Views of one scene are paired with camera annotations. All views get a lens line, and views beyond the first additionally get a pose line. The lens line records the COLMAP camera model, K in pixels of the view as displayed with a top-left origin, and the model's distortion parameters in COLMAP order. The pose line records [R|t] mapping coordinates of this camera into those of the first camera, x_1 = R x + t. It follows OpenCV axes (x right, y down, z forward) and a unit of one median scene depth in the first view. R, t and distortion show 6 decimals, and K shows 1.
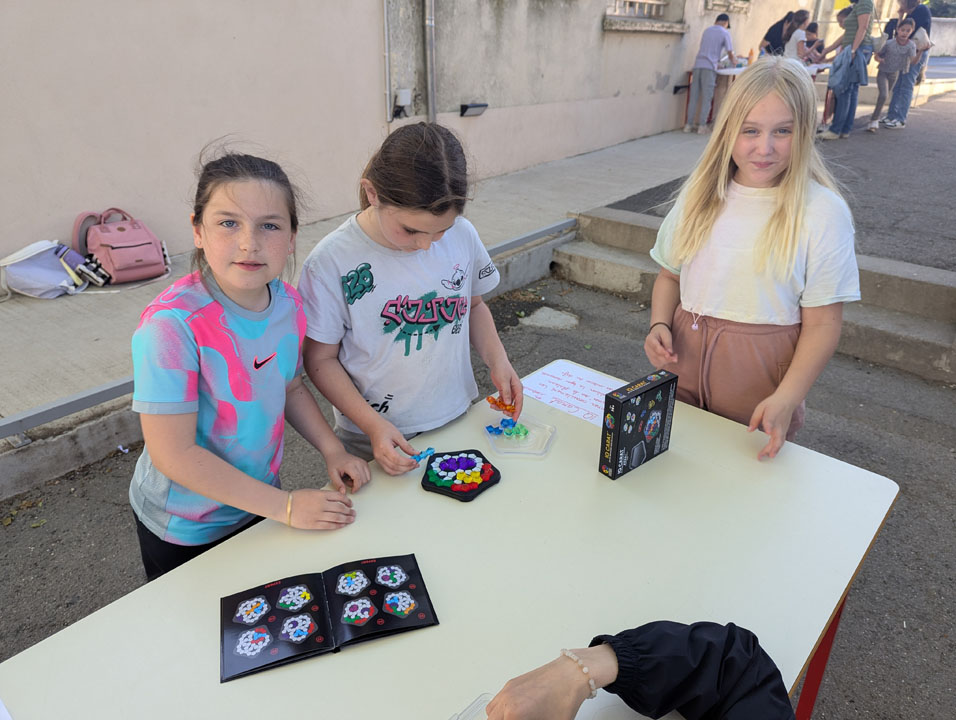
lens RADIAL K [[690.8, 0, 476.7], [0, 690.8, 351.6], [0, 0, 1]] dist [0.070155, -0.058662]
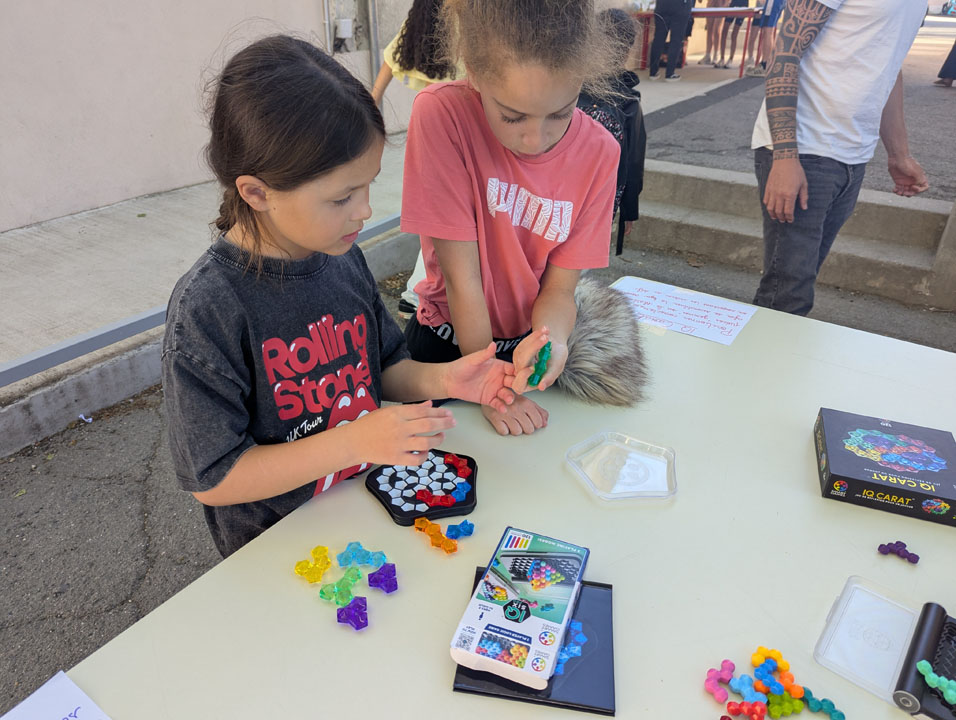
lens RADIAL K [[690.8, 0, 481.6], [0, 690.8, 367.8], [0, 0, 1]] dist [0.070155, -0.058662]
pose [[0.991315, -0.055543, 0.119202, -0.094426], [0.047205, 0.996311, 0.071673, 0.029962], [-0.122743, -0.065423, 0.990280, 0.066726]]
